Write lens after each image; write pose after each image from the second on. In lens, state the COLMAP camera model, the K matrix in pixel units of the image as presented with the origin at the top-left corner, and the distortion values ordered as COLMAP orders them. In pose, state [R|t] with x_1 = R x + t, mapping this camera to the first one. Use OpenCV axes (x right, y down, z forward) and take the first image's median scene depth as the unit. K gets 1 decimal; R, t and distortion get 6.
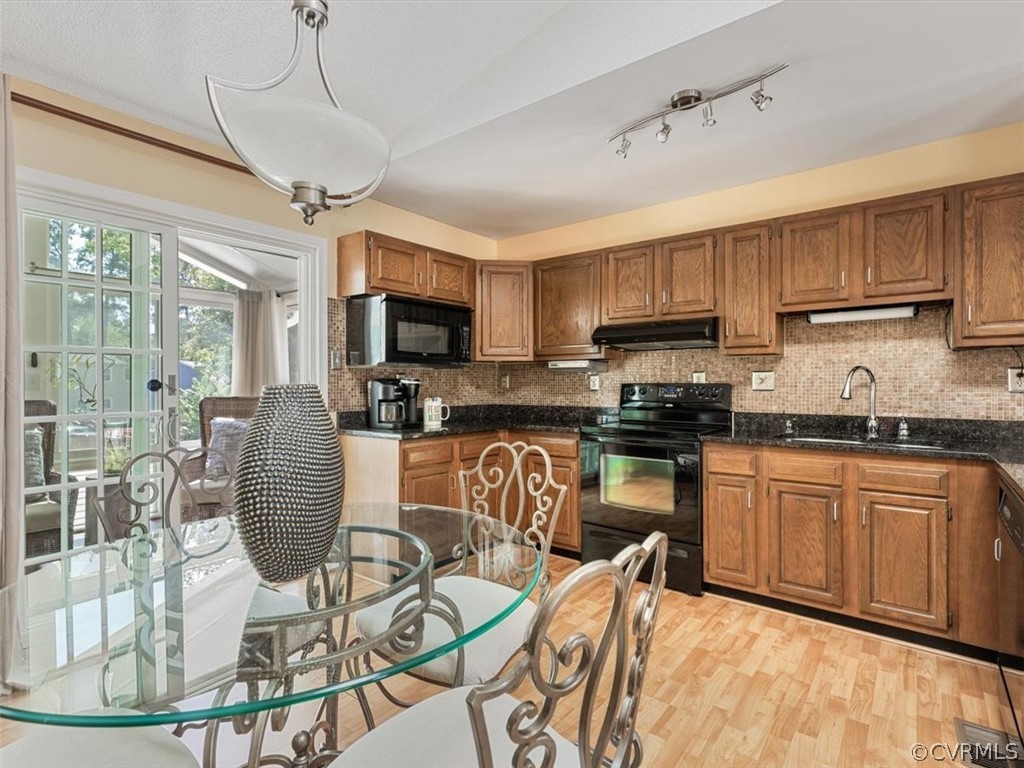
lens RADIAL K [[514.6, 0, 513.6], [0, 514.6, 383.1], [0, 0, 1]] dist [0.002155, 0.000518]
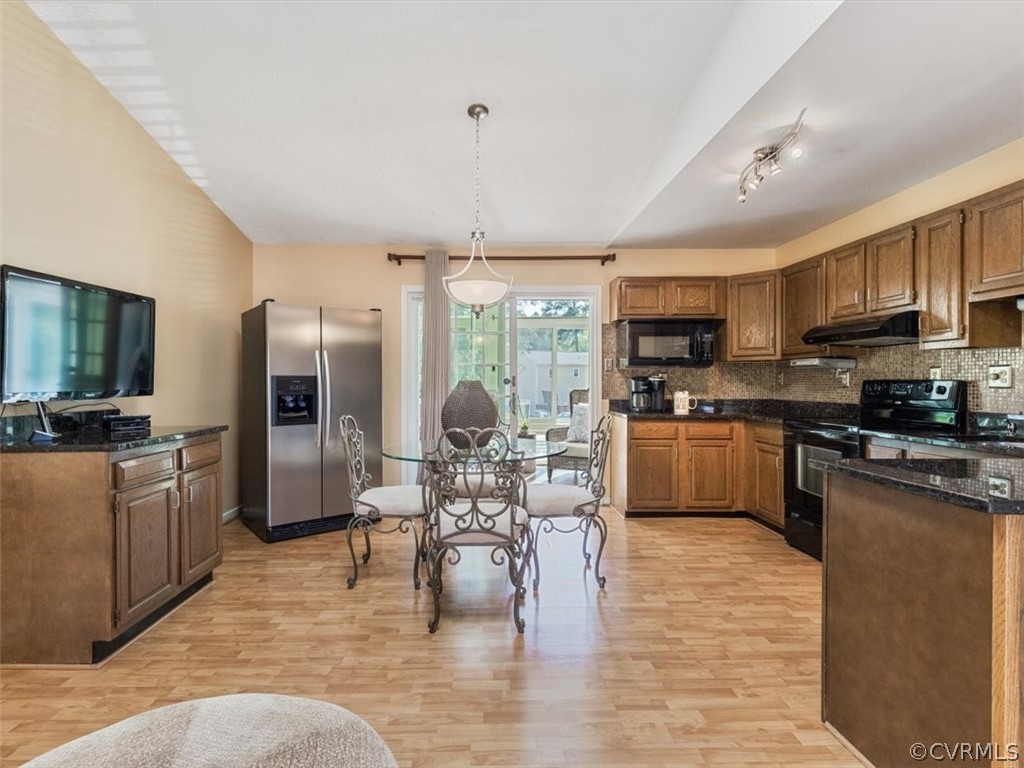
lens RADIAL K [[514.6, 0, 487.1], [0, 514.6, 382.2], [0, 0, 1]] dist [0.002155, 0.000518]
pose [[0.628679, 0.001240, -0.777664, 0.688540], [0.001439, 0.999995, 0.002758, 0.001585], [0.777664, -0.002853, 0.628674, -0.248296]]
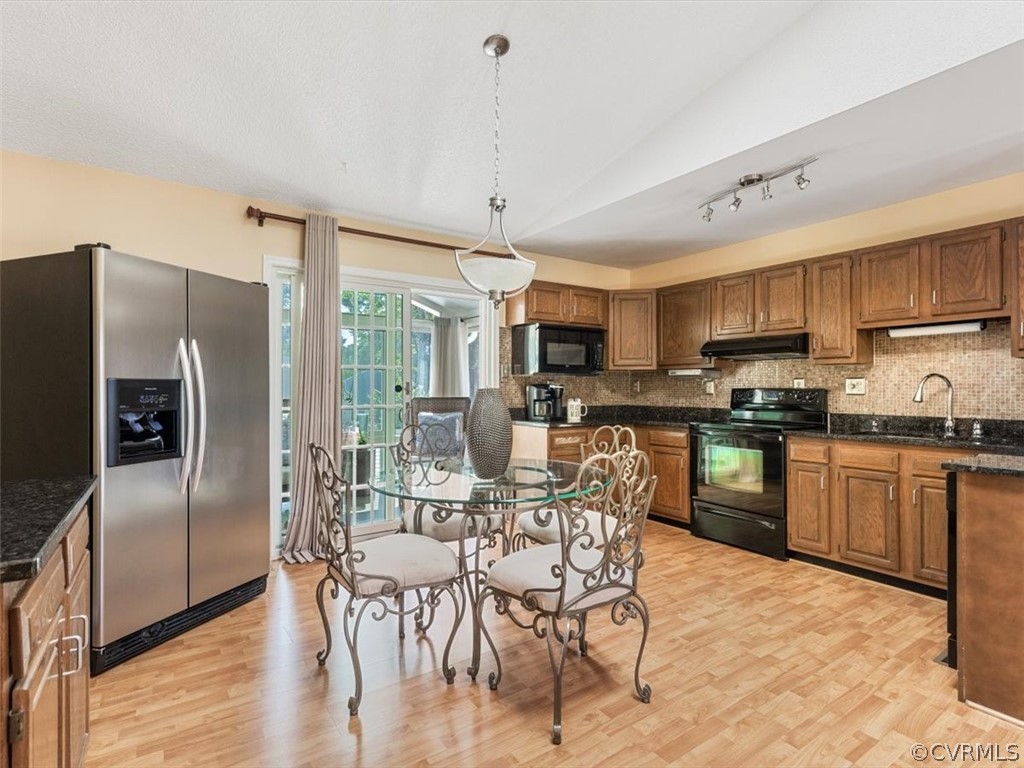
lens RADIAL K [[514.6, 0, 508.6], [0, 514.6, 382.1], [0, 0, 1]] dist [0.002155, 0.000518]
pose [[0.950652, -0.001004, -0.310257, 0.115395], [-0.002203, 0.999948, -0.009986, -0.000728], [0.310250, 0.010177, 0.950600, -0.379700]]
